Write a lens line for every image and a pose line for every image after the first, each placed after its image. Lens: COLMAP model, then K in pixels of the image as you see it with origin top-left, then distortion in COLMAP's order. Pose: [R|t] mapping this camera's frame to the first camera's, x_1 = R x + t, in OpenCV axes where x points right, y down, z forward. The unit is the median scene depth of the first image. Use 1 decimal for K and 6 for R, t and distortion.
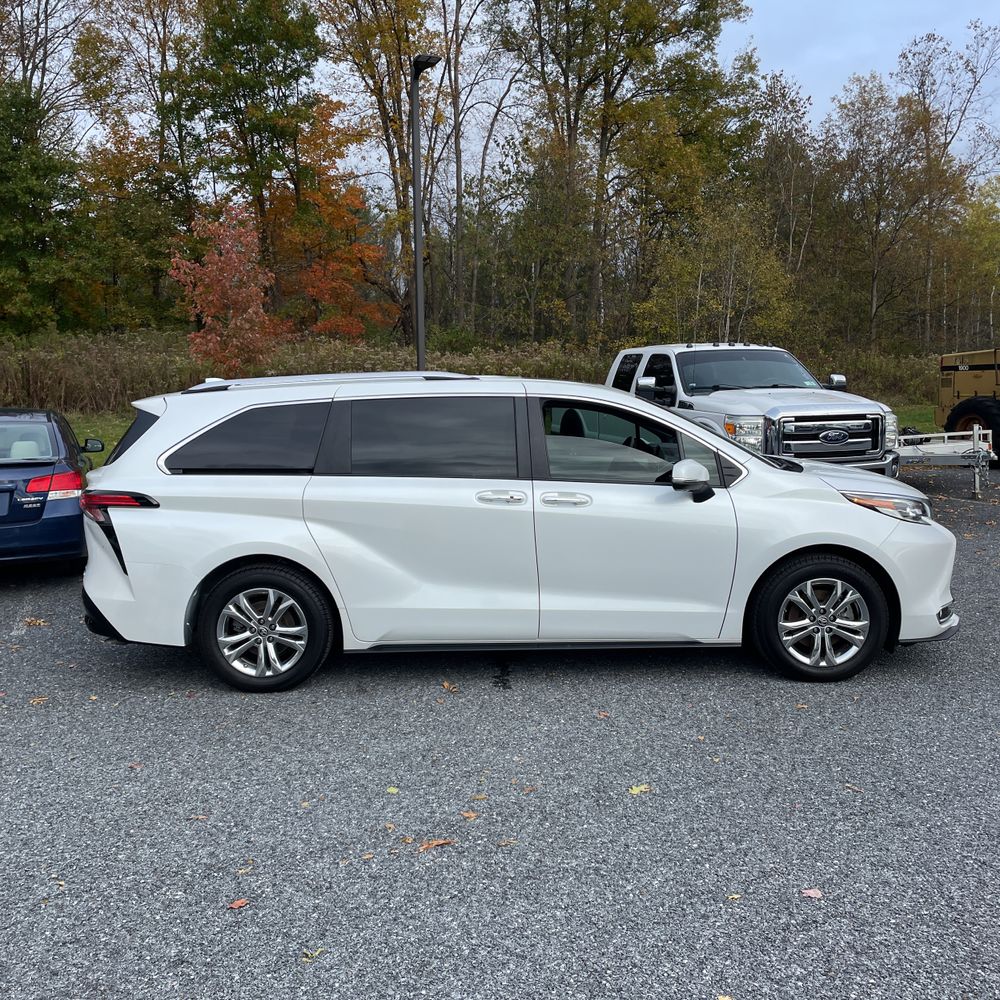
lens RADIAL K [[1008.1, 0, 505.6], [0, 1008.1, 505.8], [0, 0, 1]] dist [0.033414, 0.000000]
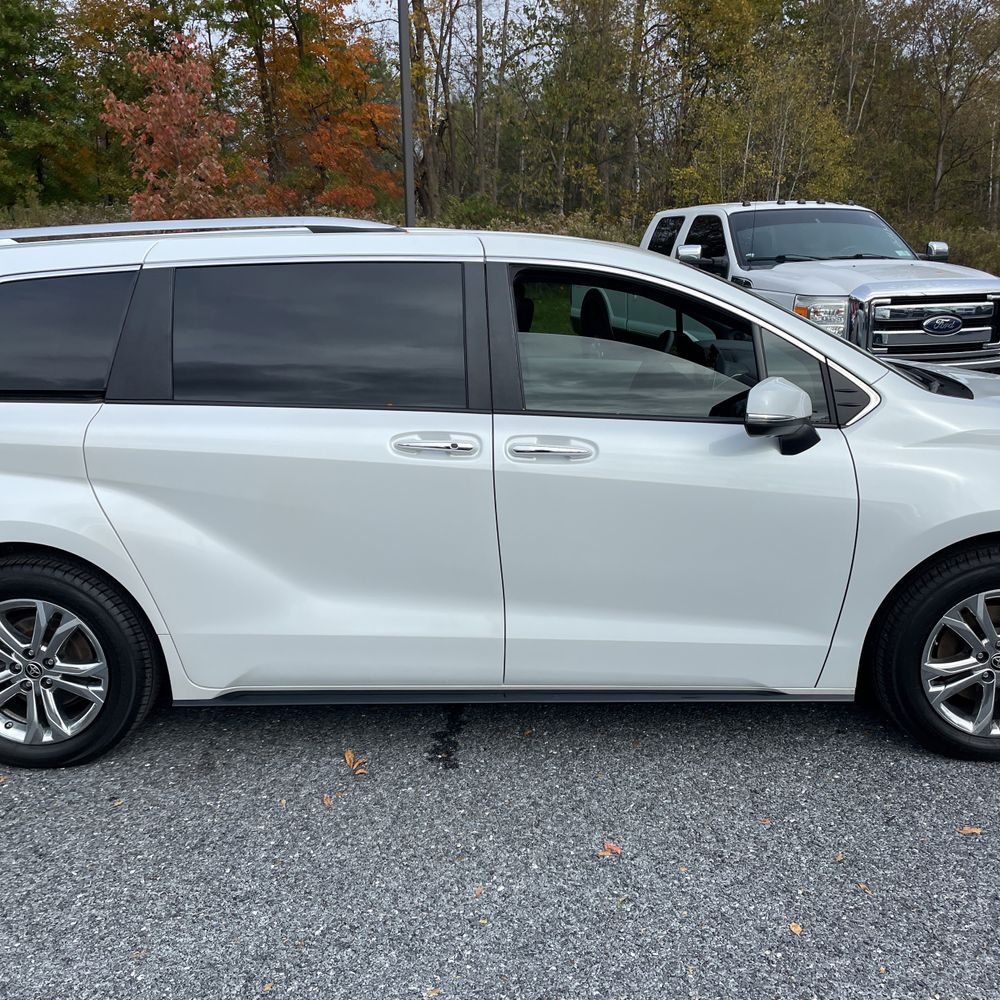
lens RADIAL K [[1008.1, 0, 507.2], [0, 1008.1, 500.6], [0, 0, 1]] dist [0.033414, 0.000000]
pose [[0.999544, 0.005691, -0.029659, 0.042056], [-0.002399, 0.993942, 0.109884, -0.031511], [0.030104, -0.109763, 0.993502, 0.354105]]
